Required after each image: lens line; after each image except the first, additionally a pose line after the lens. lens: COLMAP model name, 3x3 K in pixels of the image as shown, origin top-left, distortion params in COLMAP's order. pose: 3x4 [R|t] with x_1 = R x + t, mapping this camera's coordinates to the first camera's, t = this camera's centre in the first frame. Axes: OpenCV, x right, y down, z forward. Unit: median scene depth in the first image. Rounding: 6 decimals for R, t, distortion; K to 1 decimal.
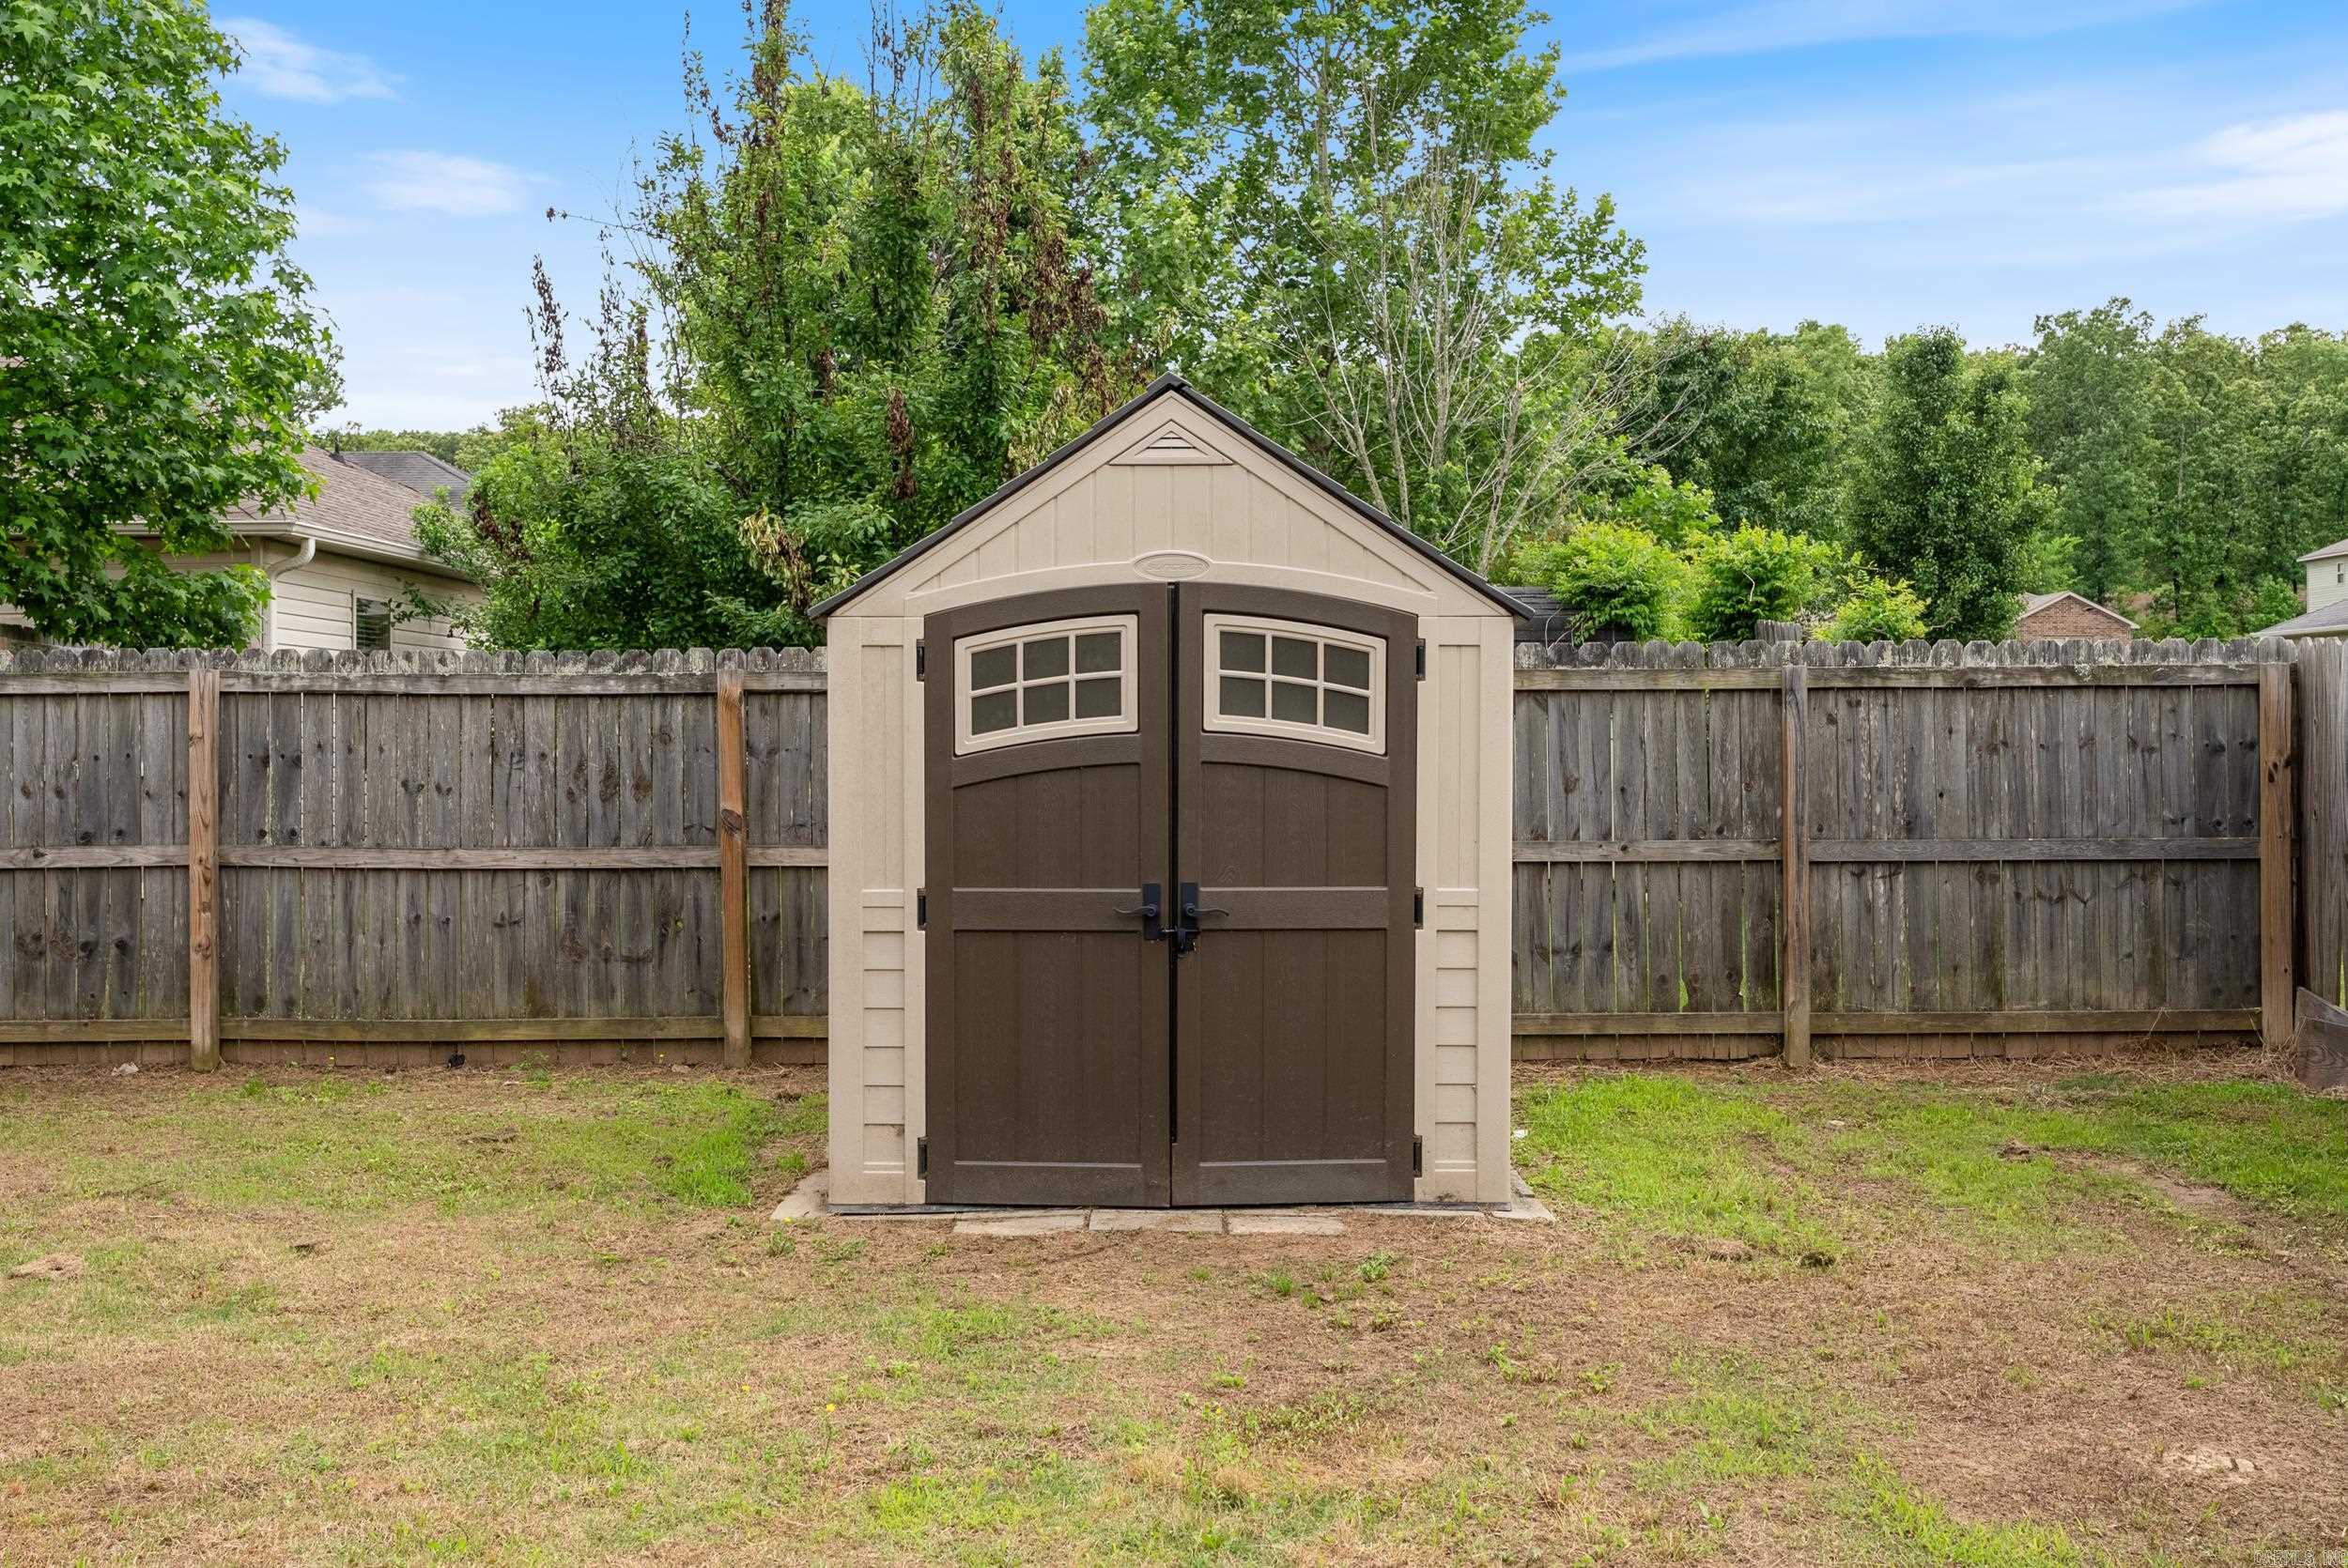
lens RADIAL K [[2374.1, 0, 1174.9], [0, 2374.1, 783.5], [0, 0, 1]] dist [0.023719, 0.000000]
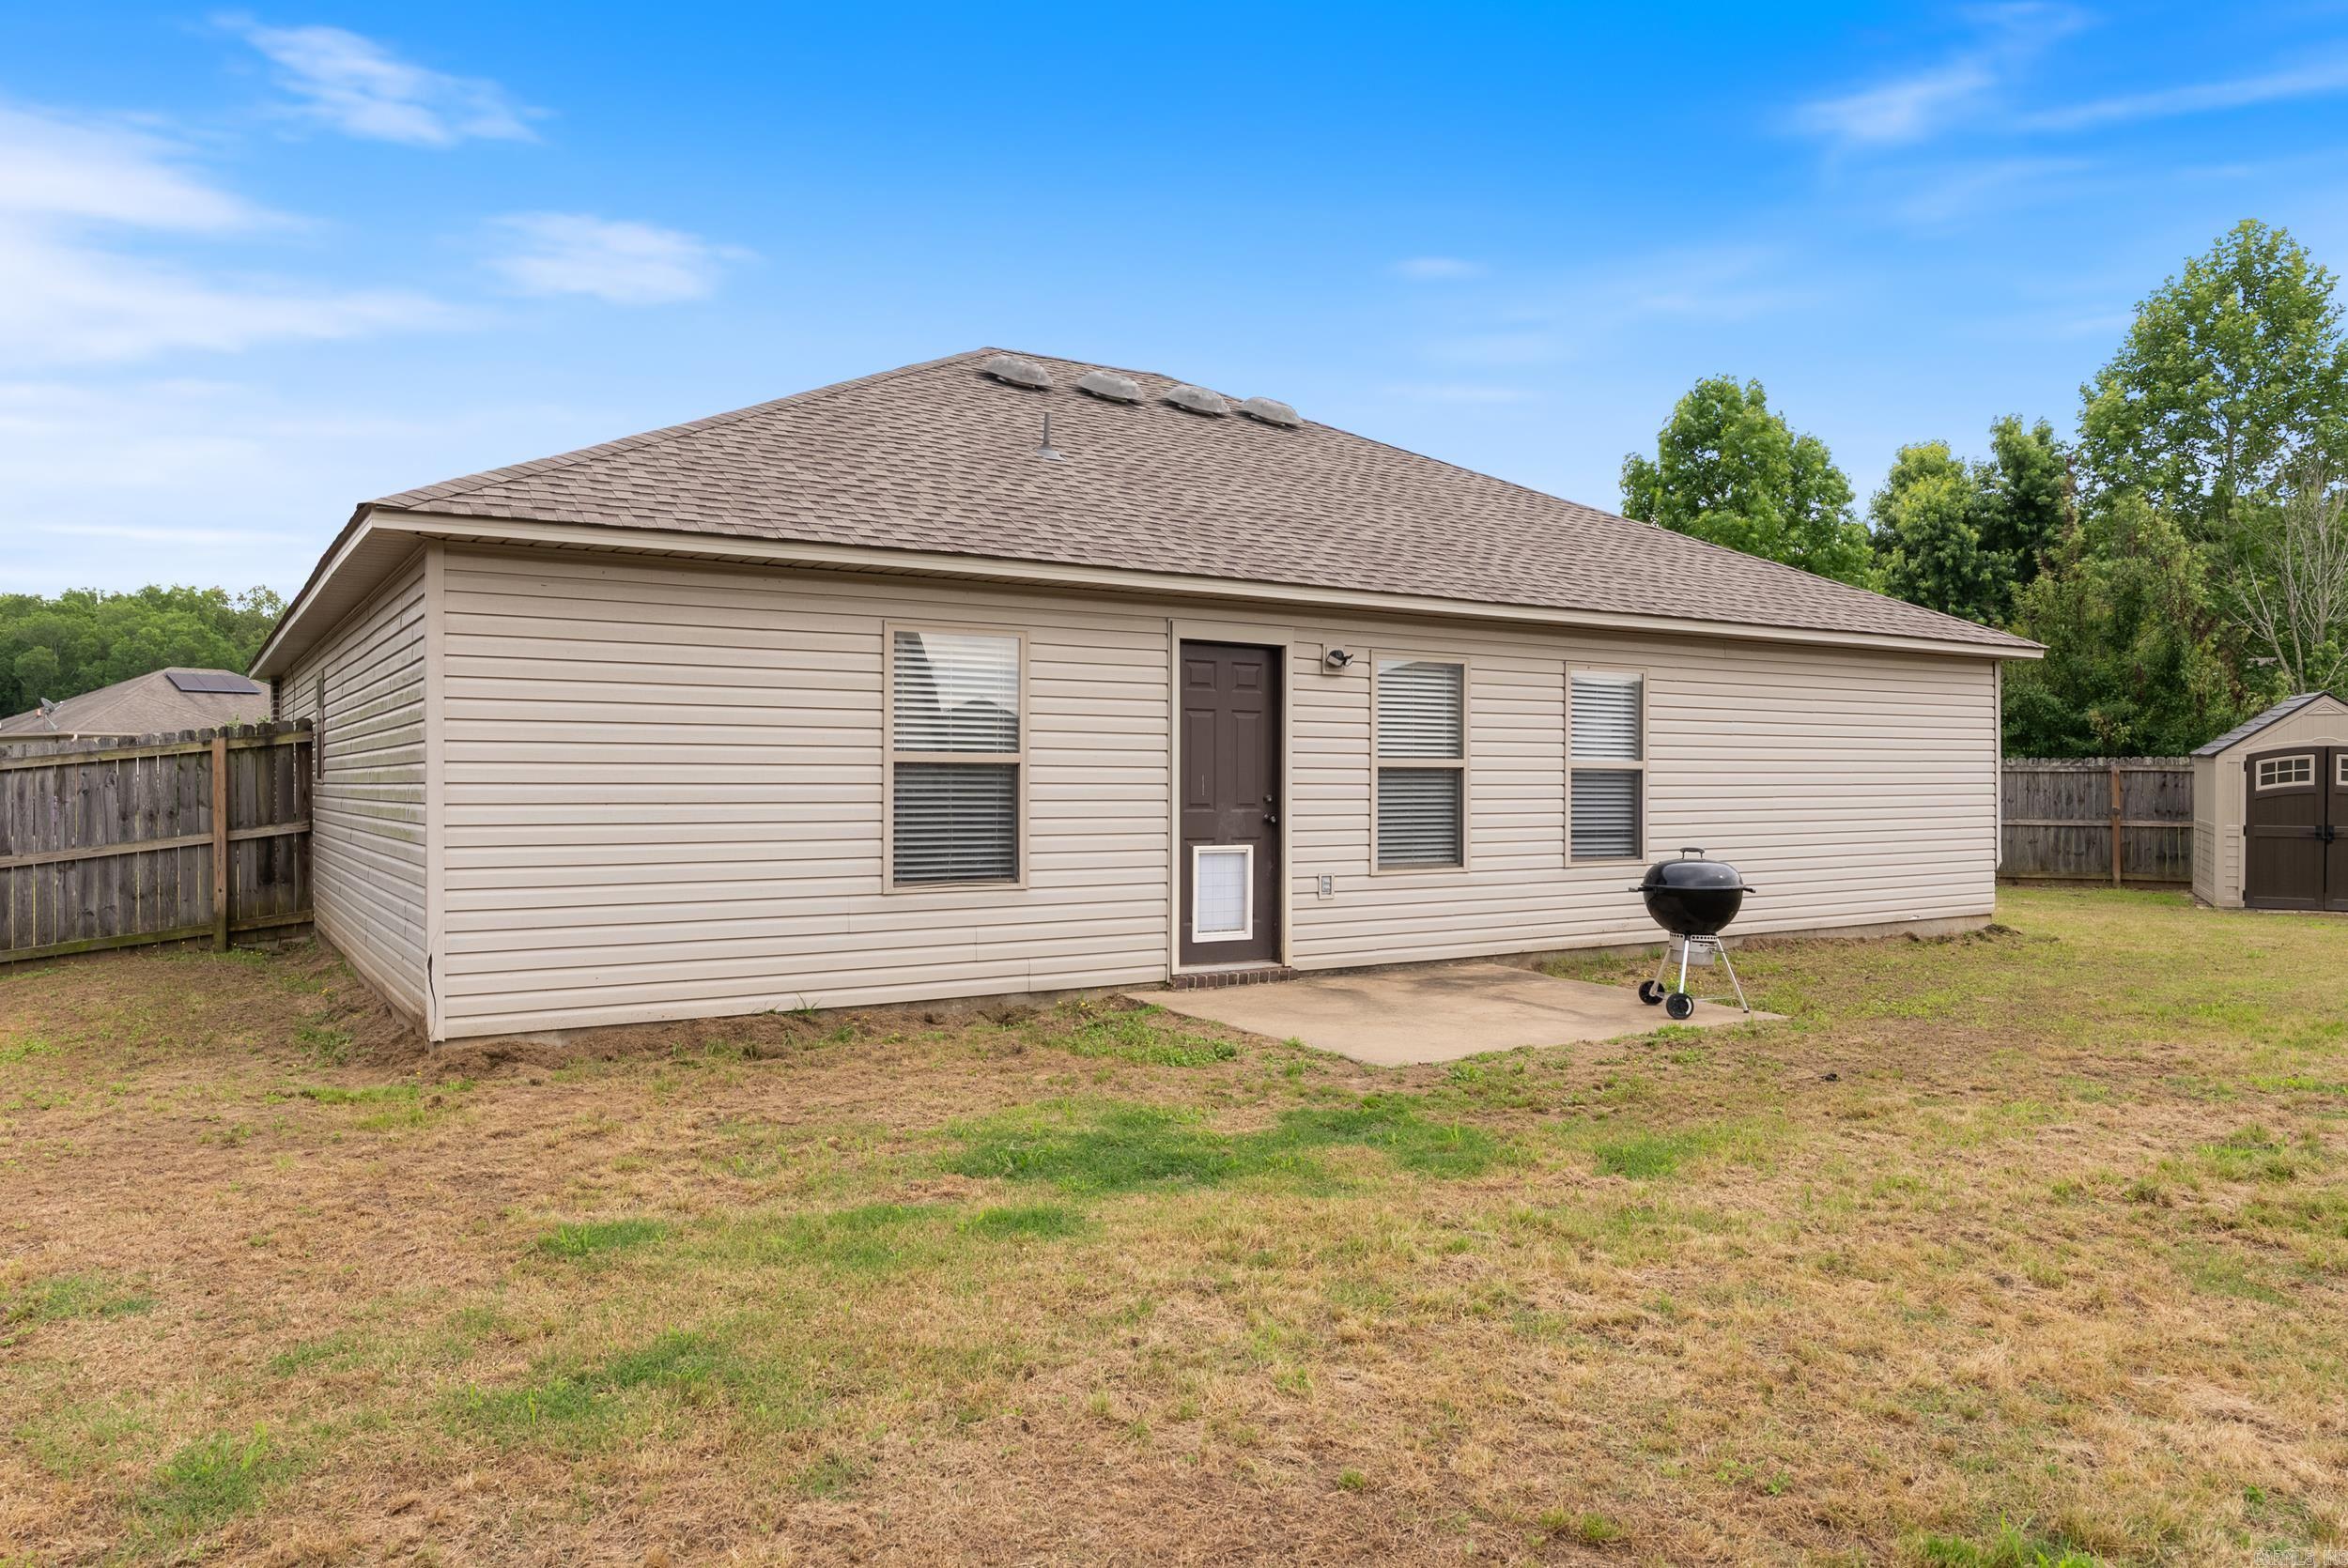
lens RADIAL K [[1572.3, 0, 1161.2], [0, 1572.3, 777.3], [0, 0, 1]] dist [-0.001383, 0.001597]
pose [[0.884293, 0.006313, -0.466891, -0.332183], [-0.017082, 0.999677, -0.018836, 0.031273], [0.466621, 0.024632, 0.884114, -1.464870]]
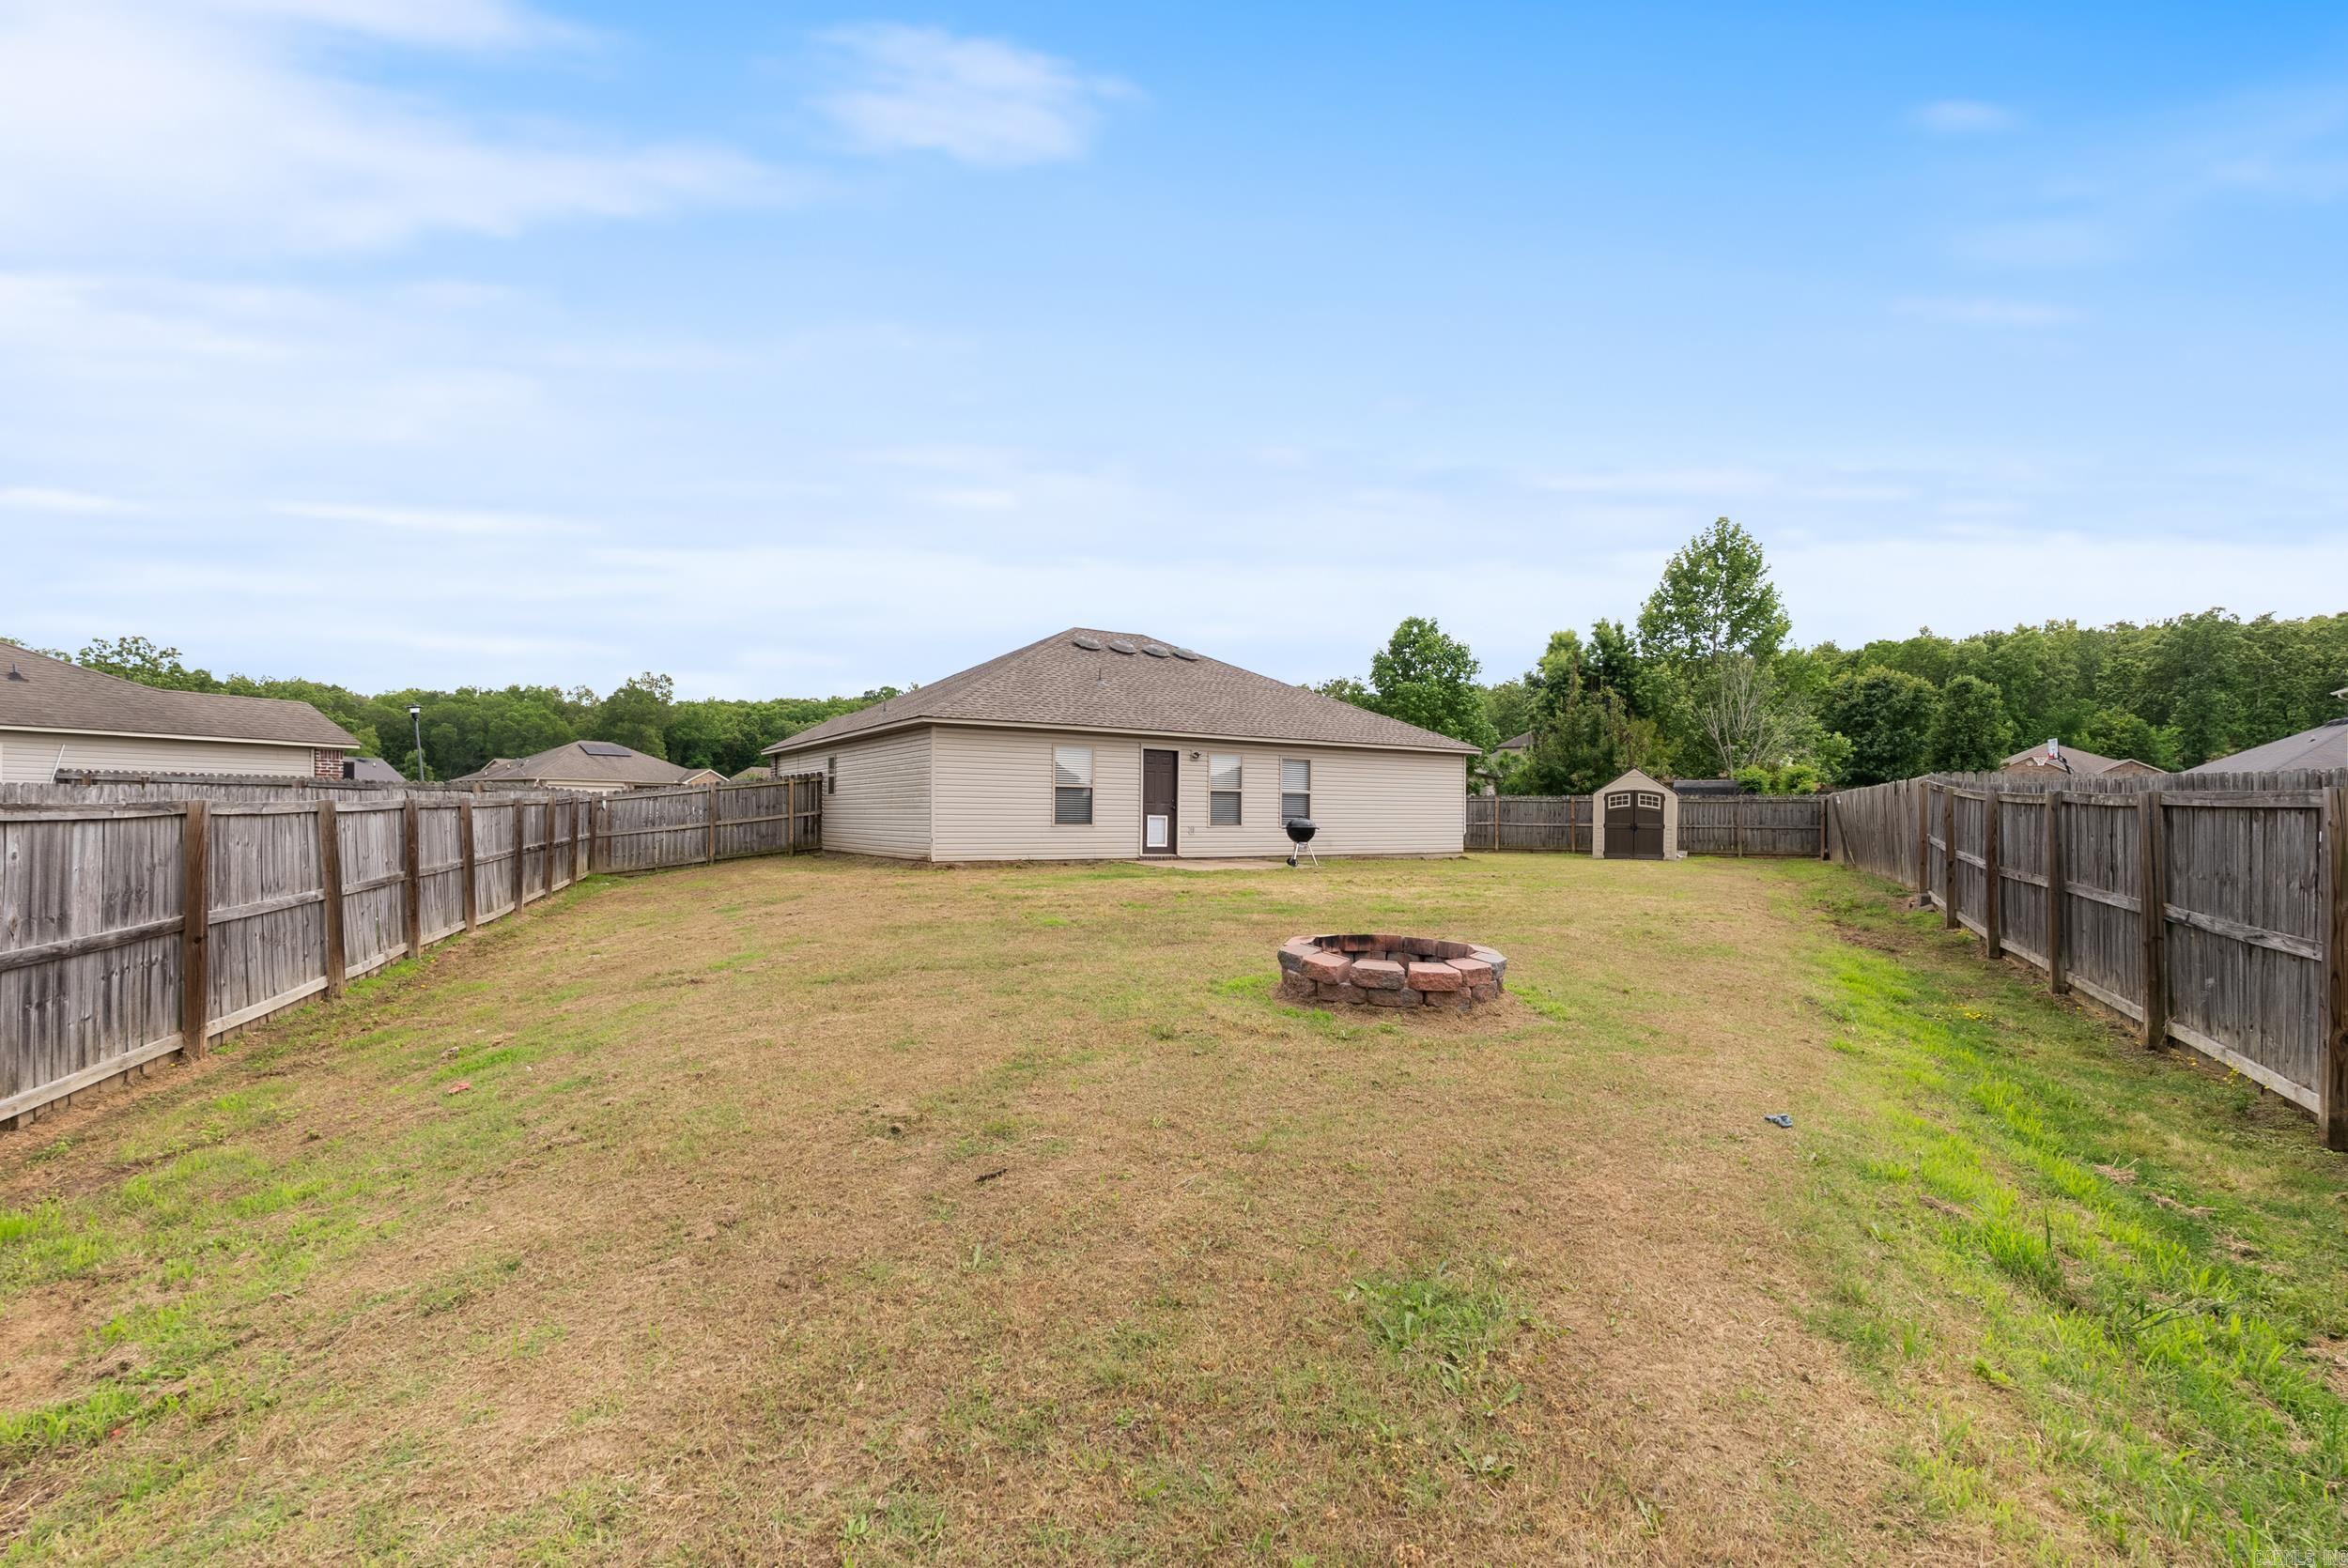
lens RADIAL K [[1040.2, 0, 1185.0], [0, 1040.2, 795.9], [0, 0, 1]] dist [-0.007180, 0.000944]
pose [[0.895630, 0.004914, -0.444774, 0.158211], [-0.023660, 0.999050, -0.036605, 0.085965], [0.444171, 0.043308, 0.894895, -2.307152]]
